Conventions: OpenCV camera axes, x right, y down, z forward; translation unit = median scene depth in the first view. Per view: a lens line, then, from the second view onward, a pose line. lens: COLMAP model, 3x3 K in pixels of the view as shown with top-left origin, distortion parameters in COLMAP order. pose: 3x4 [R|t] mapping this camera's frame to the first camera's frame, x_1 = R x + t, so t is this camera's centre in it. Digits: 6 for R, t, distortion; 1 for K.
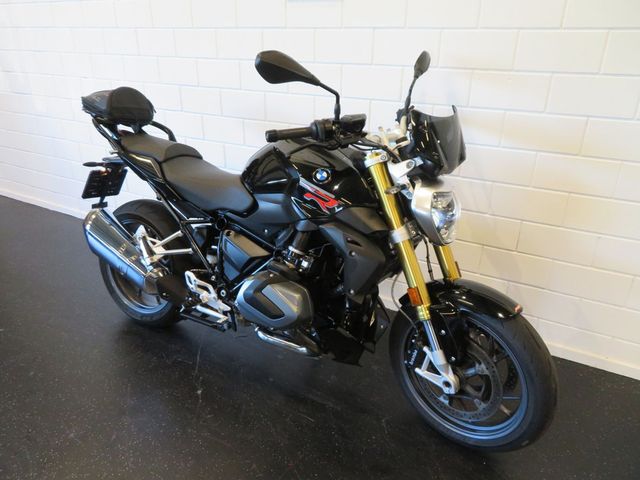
lens RADIAL K [[458.1, 0, 320.0], [0, 458.1, 240.0], [0, 0, 1]] dist [-0.005145, 0.001918]
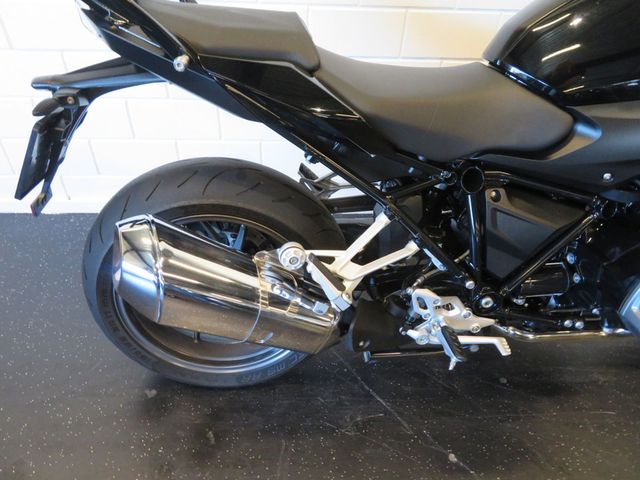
lens RADIAL K [[458.1, 0, 320.0], [0, 458.1, 240.0], [0, 0, 1]] dist [-0.005145, 0.001918]
pose [[0.840191, -0.335714, 0.425881, -0.609921], [0.189936, 0.917768, 0.348749, -0.187126], [-0.507940, -0.212126, 0.834865, 0.692018]]
